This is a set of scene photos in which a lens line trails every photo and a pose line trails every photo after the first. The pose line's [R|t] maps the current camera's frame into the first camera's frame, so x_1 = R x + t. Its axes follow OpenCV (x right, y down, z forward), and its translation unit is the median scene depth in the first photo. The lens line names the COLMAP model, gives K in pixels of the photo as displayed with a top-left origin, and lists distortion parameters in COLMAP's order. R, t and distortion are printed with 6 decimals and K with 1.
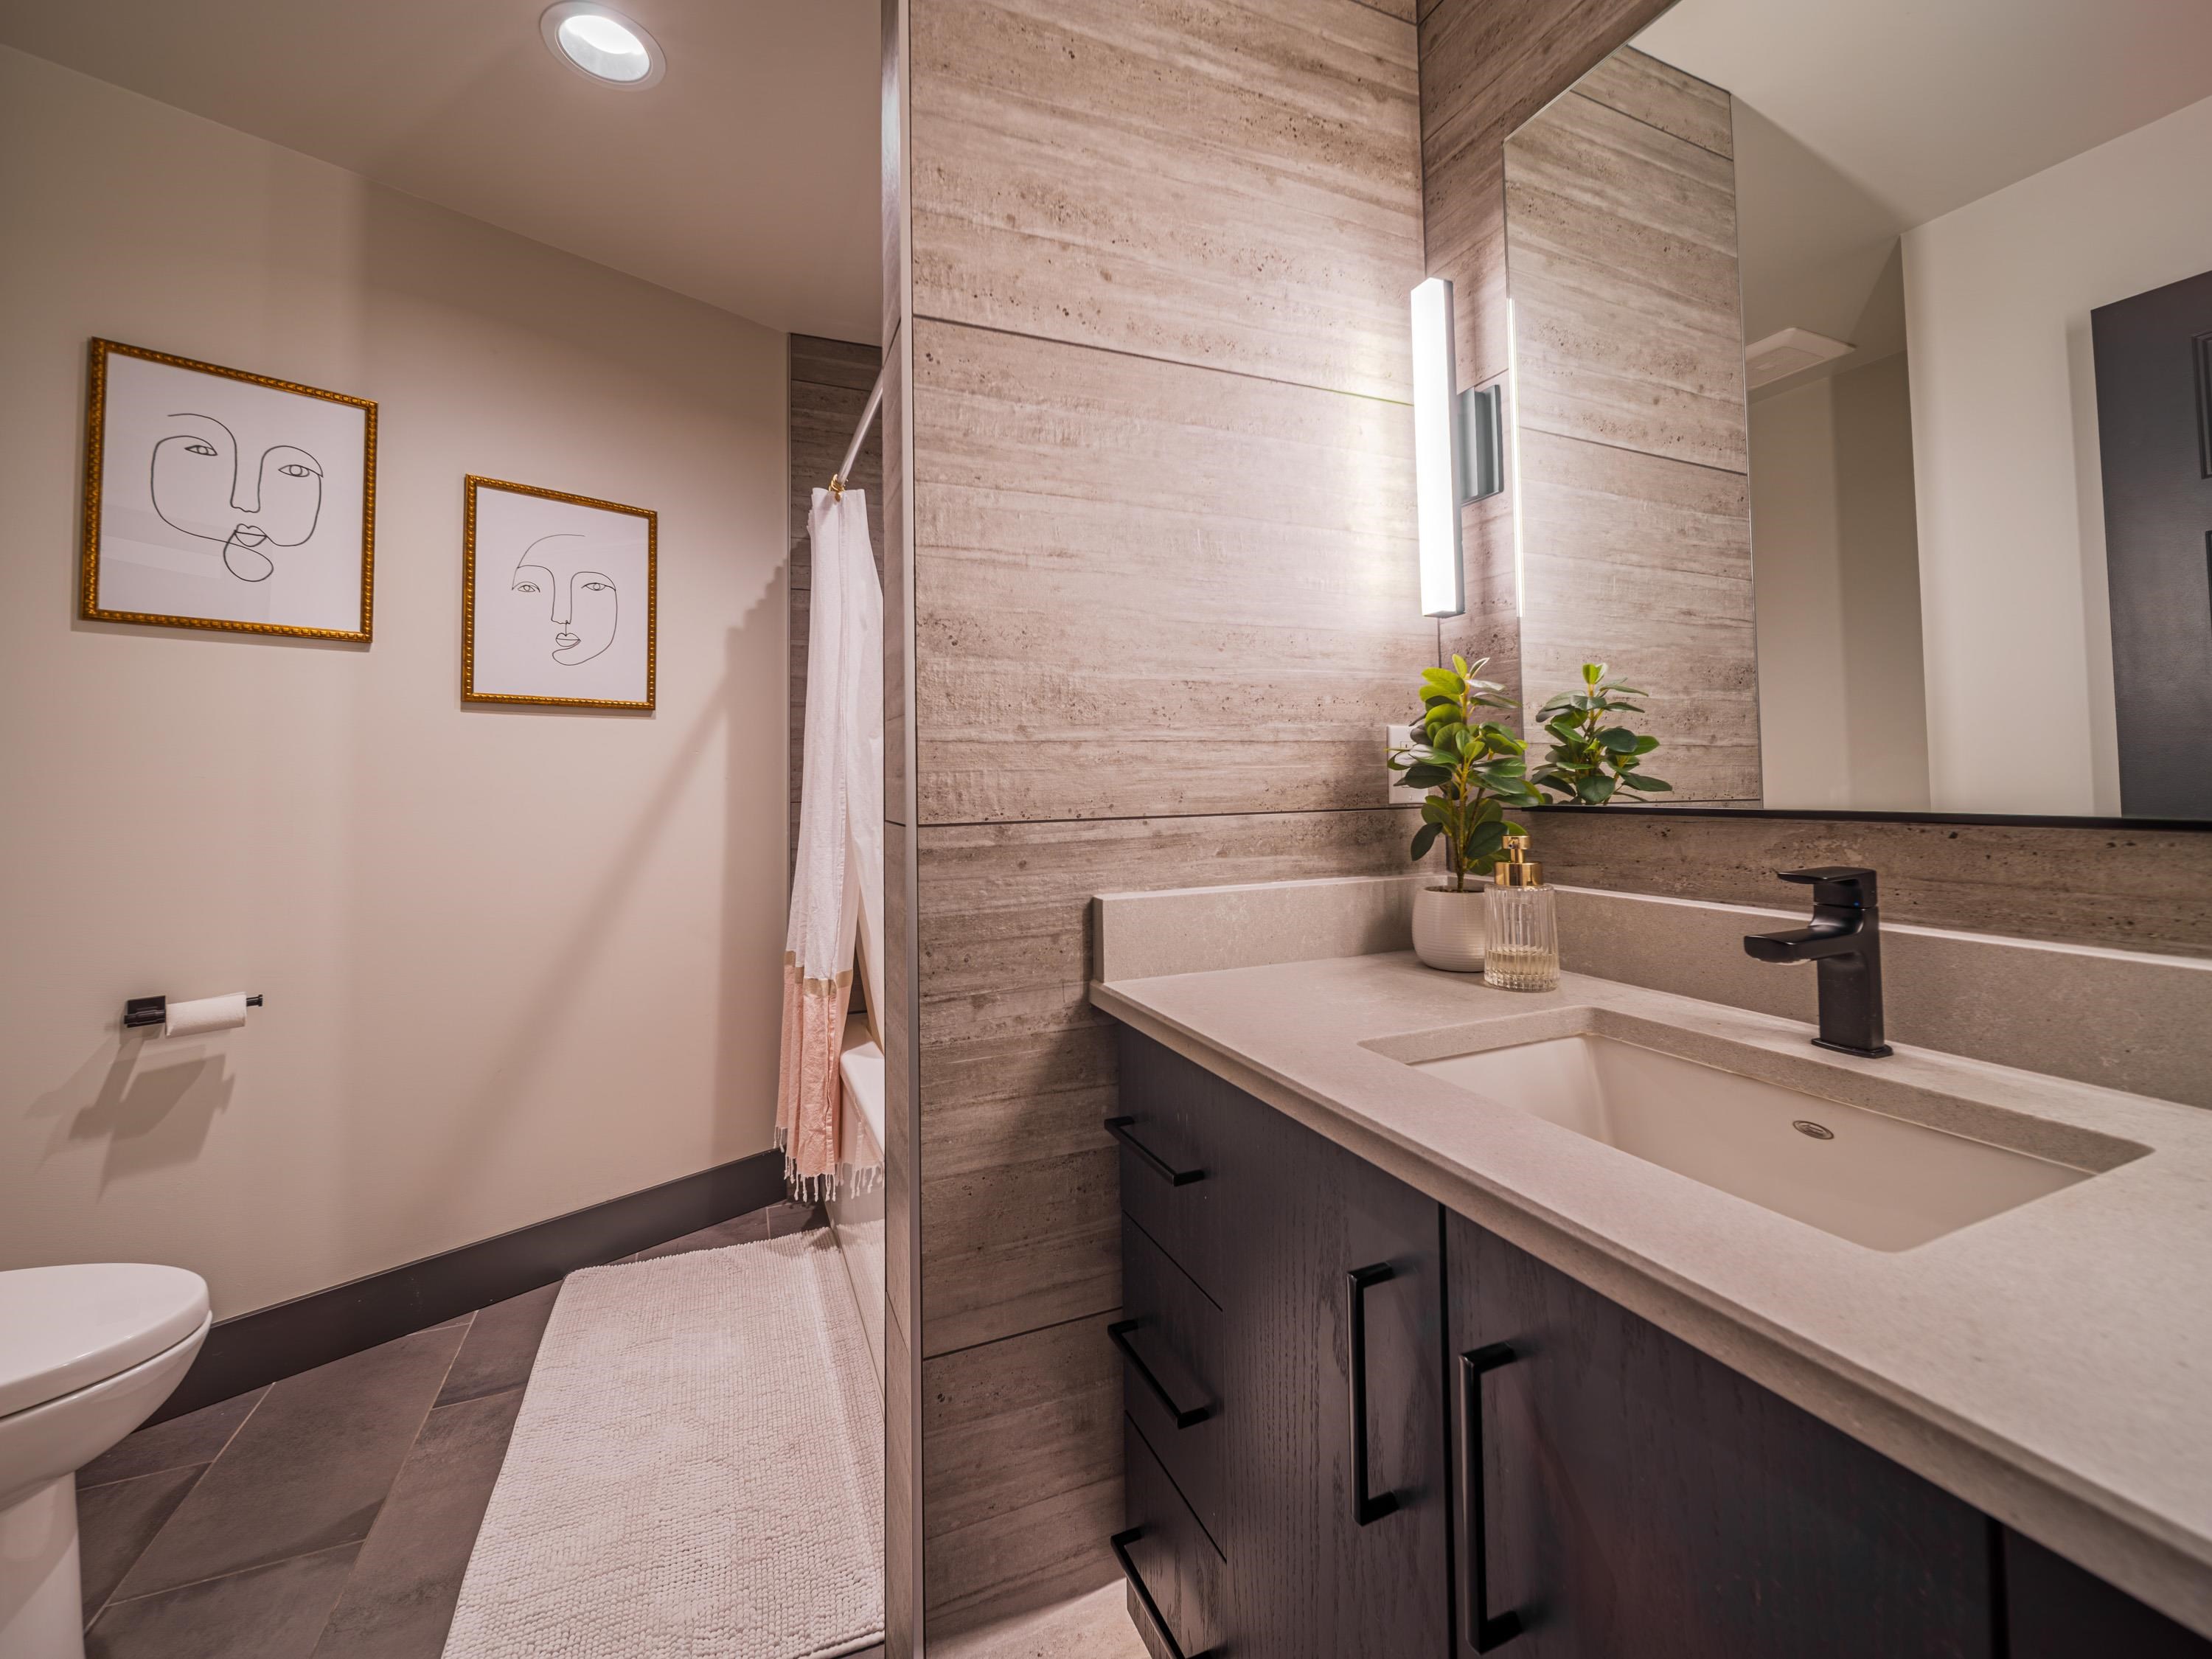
lens RADIAL K [[911.1, 0, 1106.9], [0, 911.1, 830.8], [0, 0, 1]] dist [0.000596, -0.001720]
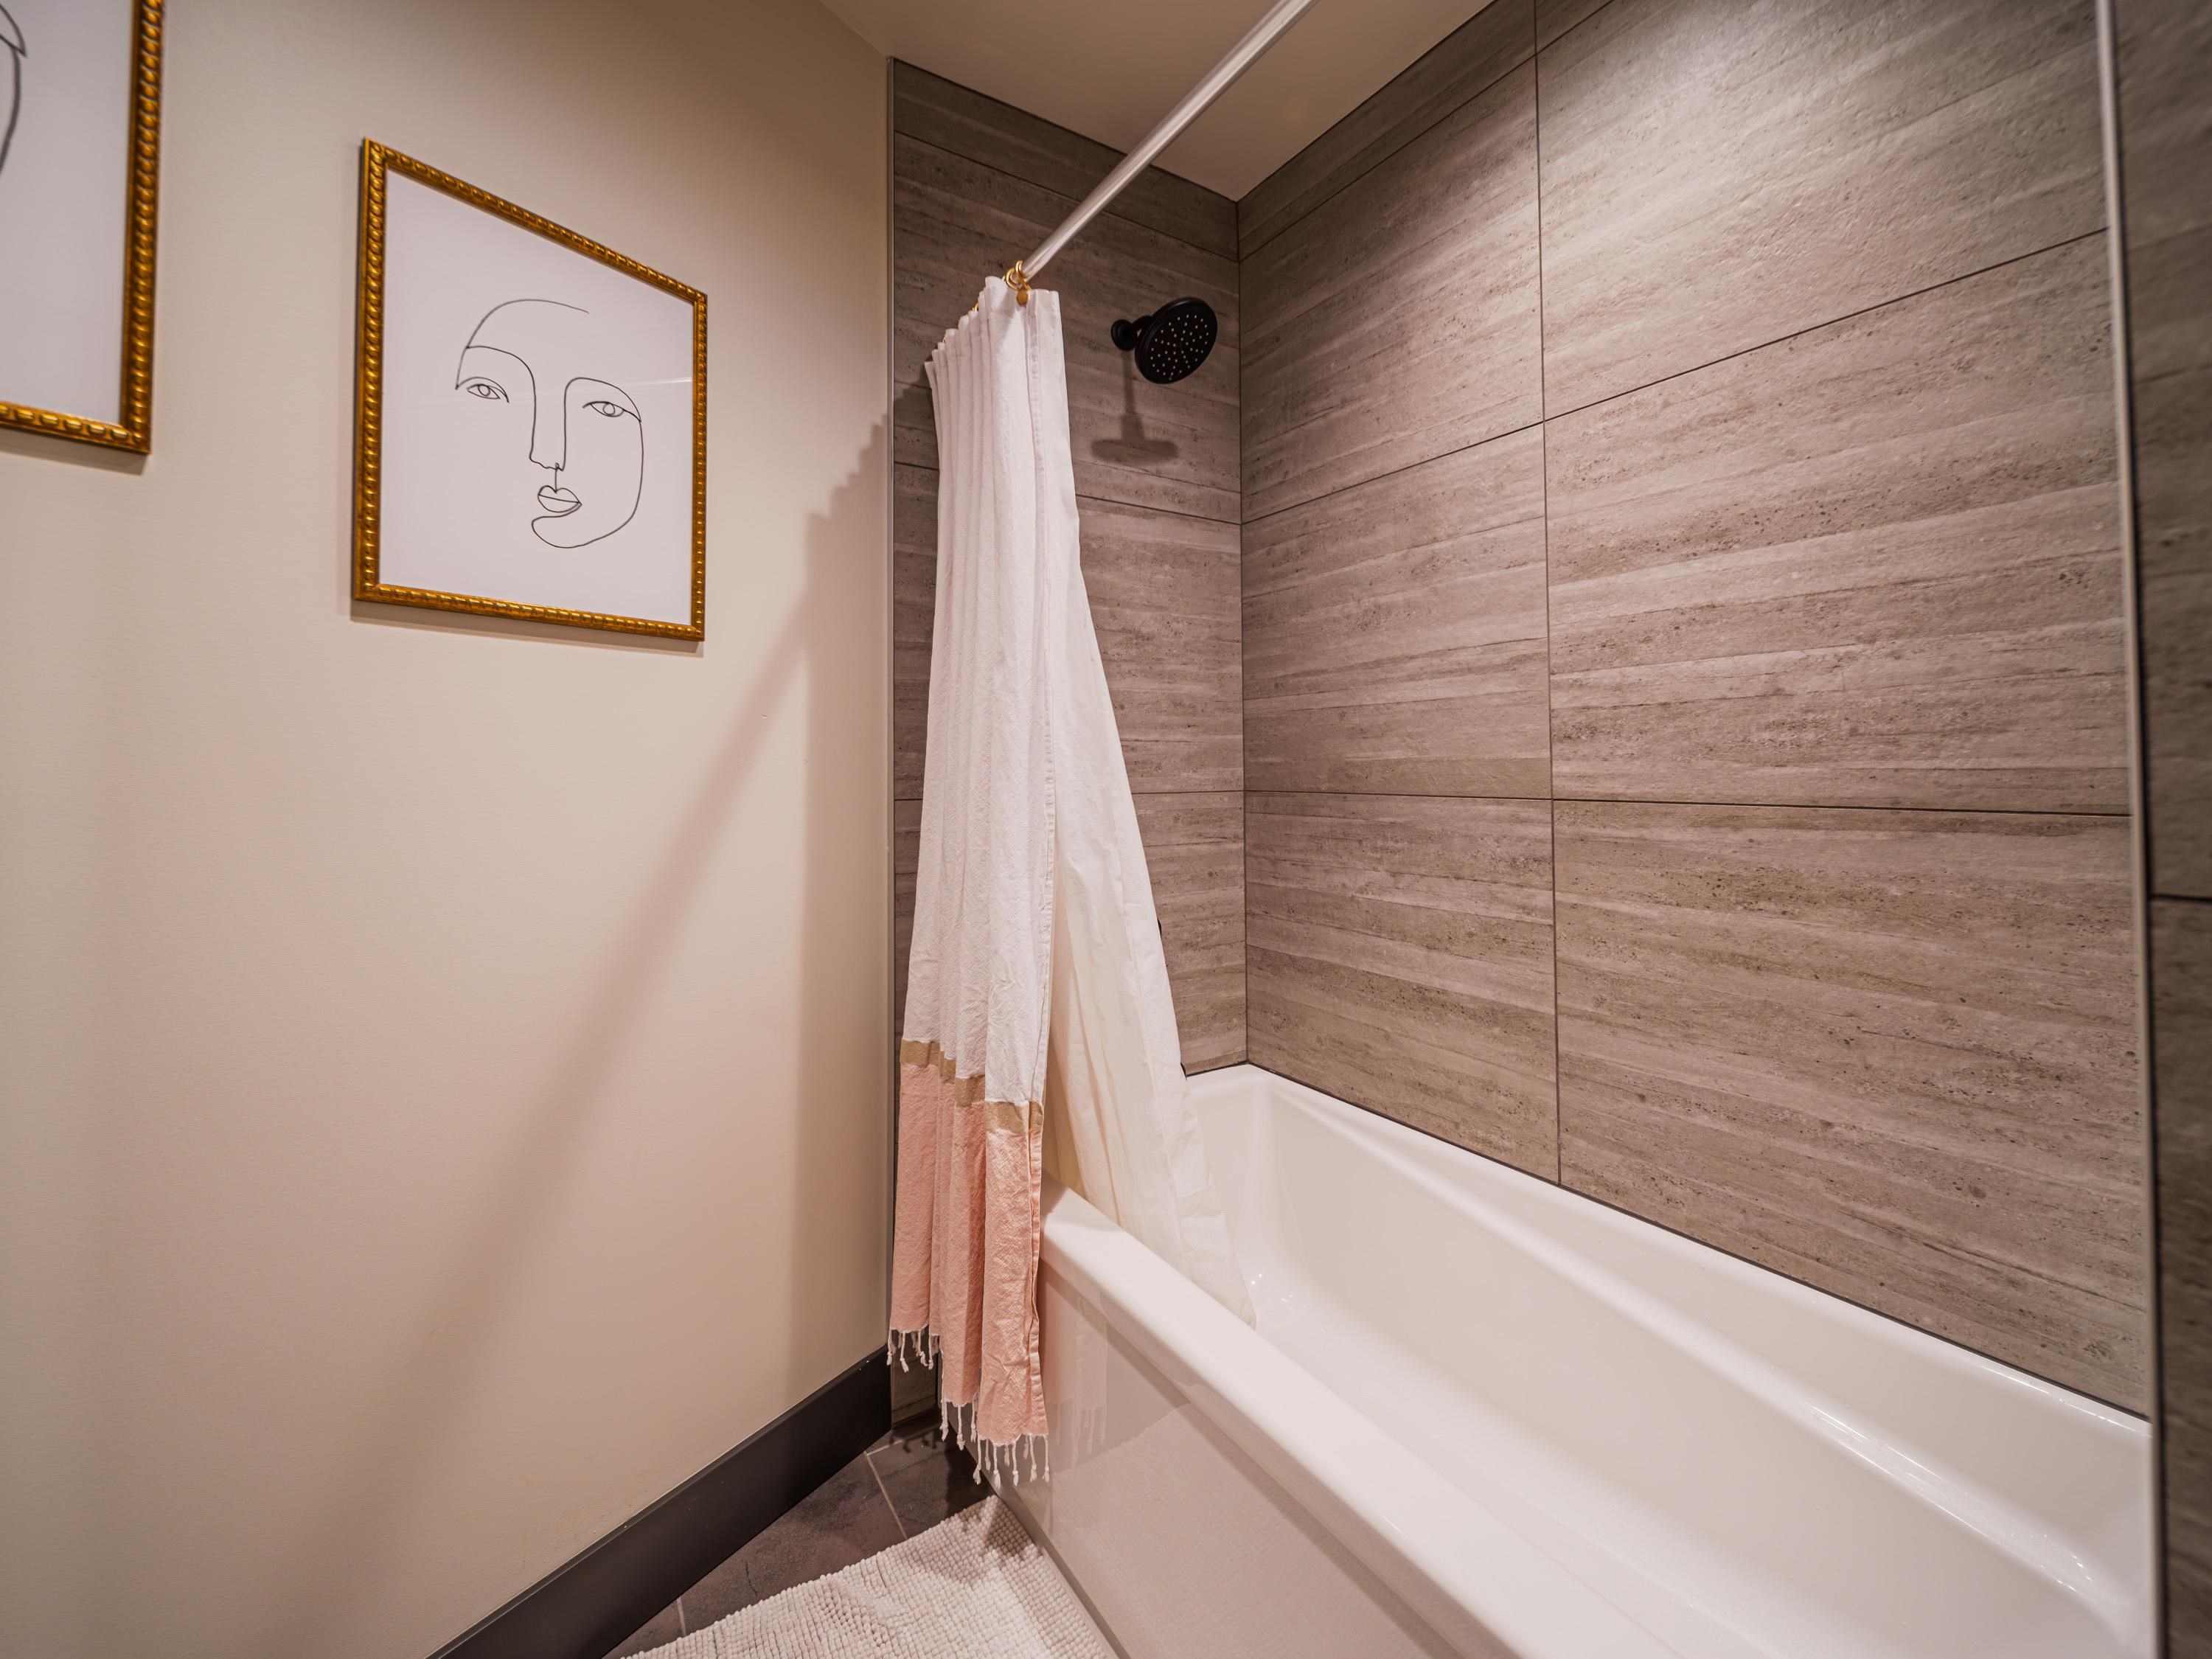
lens RADIAL K [[911.1, 0, 1109.5], [0, 911.1, 816.9], [0, 0, 1]] dist [0.000596, -0.001720]
pose [[0.986517, -0.000734, 0.163656, -0.350008], [0.000970, 0.999999, -0.001360, -0.021101], [-0.163654, 0.001500, 0.986517, 0.406693]]
